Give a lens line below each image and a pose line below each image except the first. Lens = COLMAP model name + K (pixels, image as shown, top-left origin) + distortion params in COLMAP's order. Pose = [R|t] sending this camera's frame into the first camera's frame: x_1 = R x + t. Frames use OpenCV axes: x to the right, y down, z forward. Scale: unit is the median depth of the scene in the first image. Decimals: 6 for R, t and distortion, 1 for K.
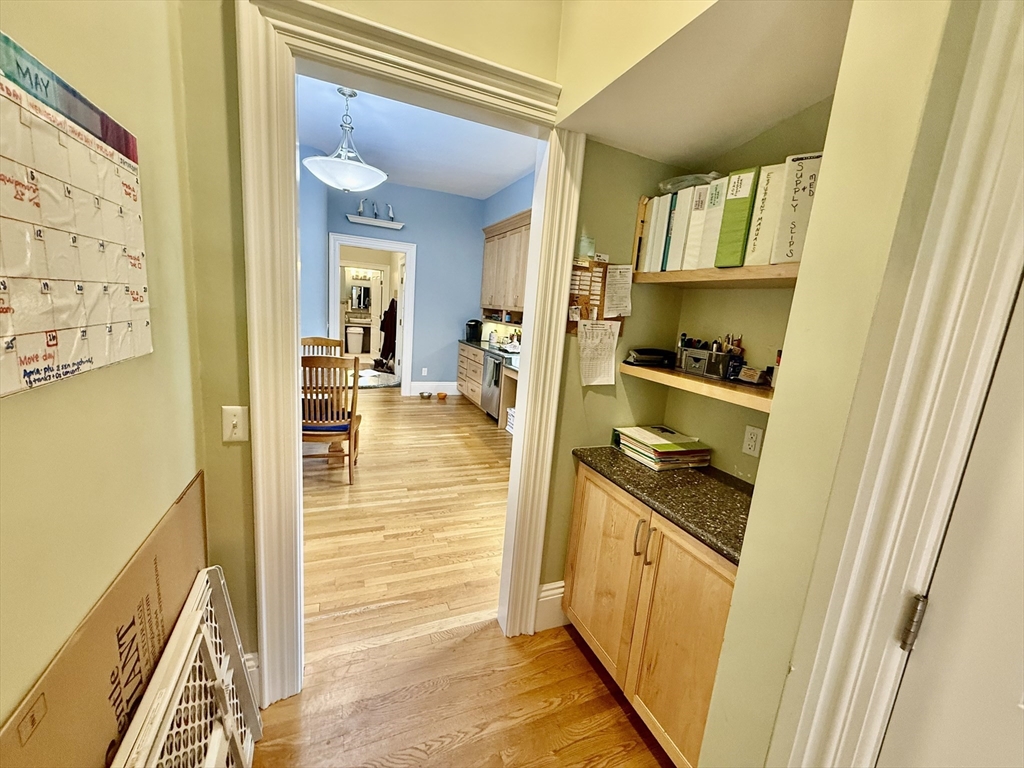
lens RADIAL K [[407.3, 0, 509.6], [0, 407.3, 384.0], [0, 0, 1]] dist [0.000270, 0.000454]
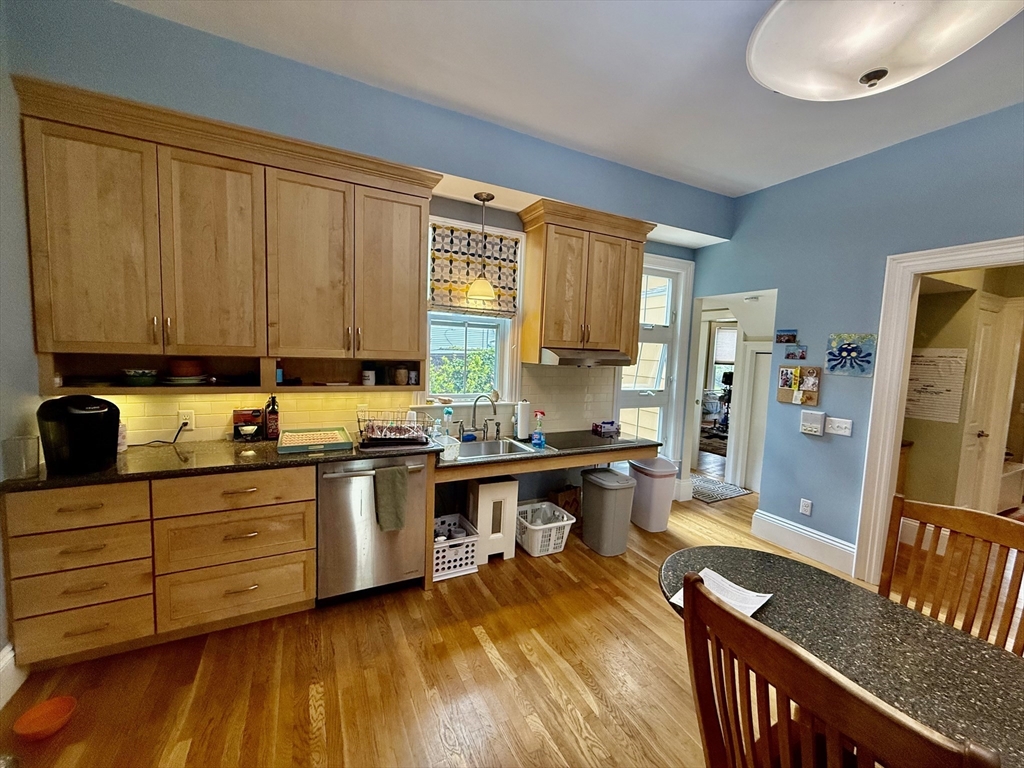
lens RADIAL K [[407.3, 0, 509.6], [0, 407.3, 384.0], [0, 0, 1]] dist [0.000270, 0.000454]
pose [[-0.063081, -0.164704, 0.984324, -0.397069], [0.142116, 0.974755, 0.172210, -0.174414], [-0.987838, 0.150751, -0.038081, 0.709572]]
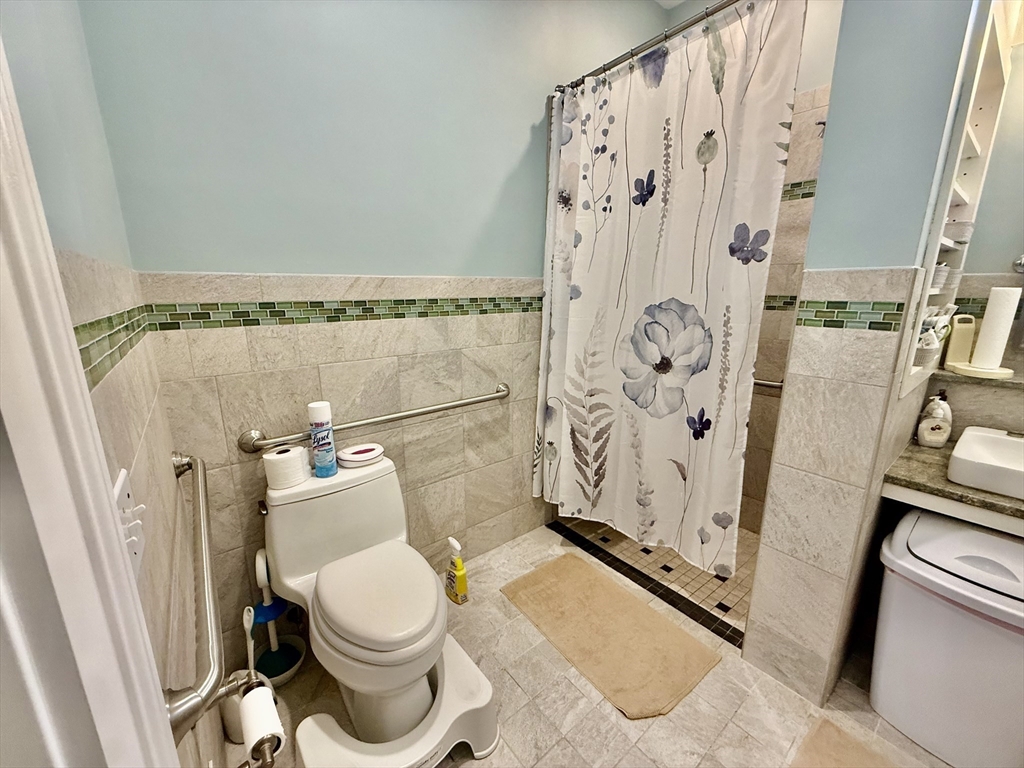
lens RADIAL K [[407.3, 0, 509.6], [0, 407.3, 384.0], [0, 0, 1]] dist [0.000270, 0.000454]
pose [[0.256410, 0.139061, -0.956512, -0.551632], [-0.151288, 0.983173, 0.102381, -0.289624], [0.954655, 0.118458, 0.273134, 1.464281]]
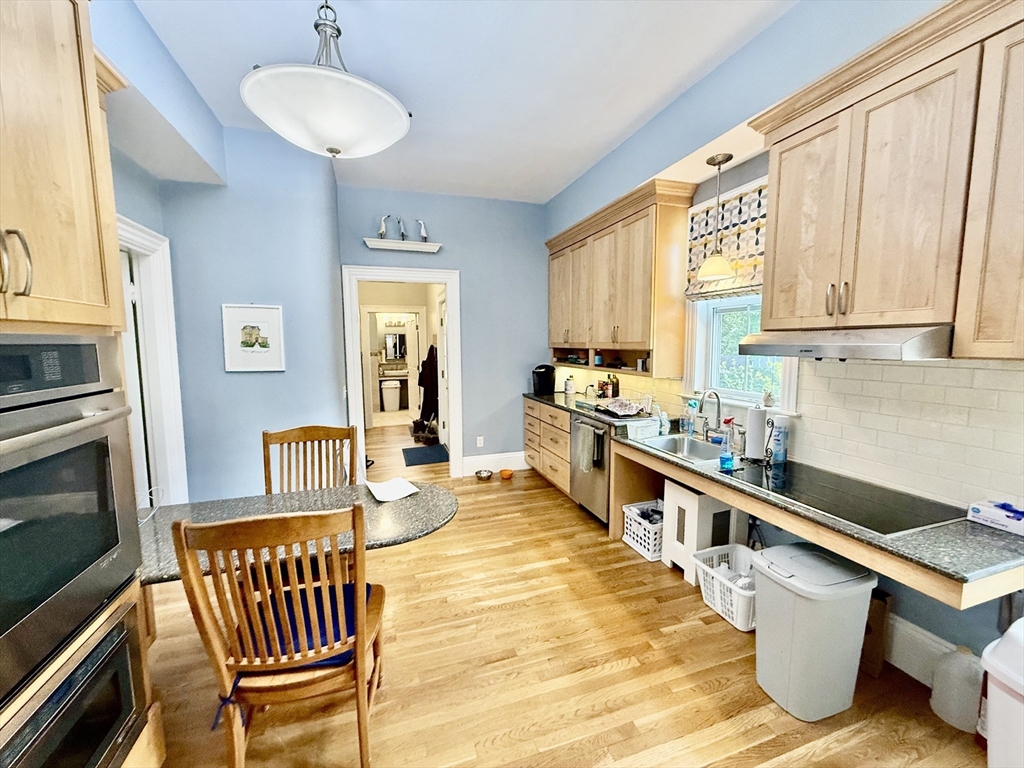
lens RADIAL K [[407.3, 0, 509.6], [0, 407.3, 384.0], [0, 0, 1]] dist [0.000270, 0.000454]
pose [[0.992561, -0.079325, -0.092357, -0.083186], [0.071258, 0.993605, -0.087592, -0.065992], [0.098714, 0.080359, 0.991866, 0.283732]]
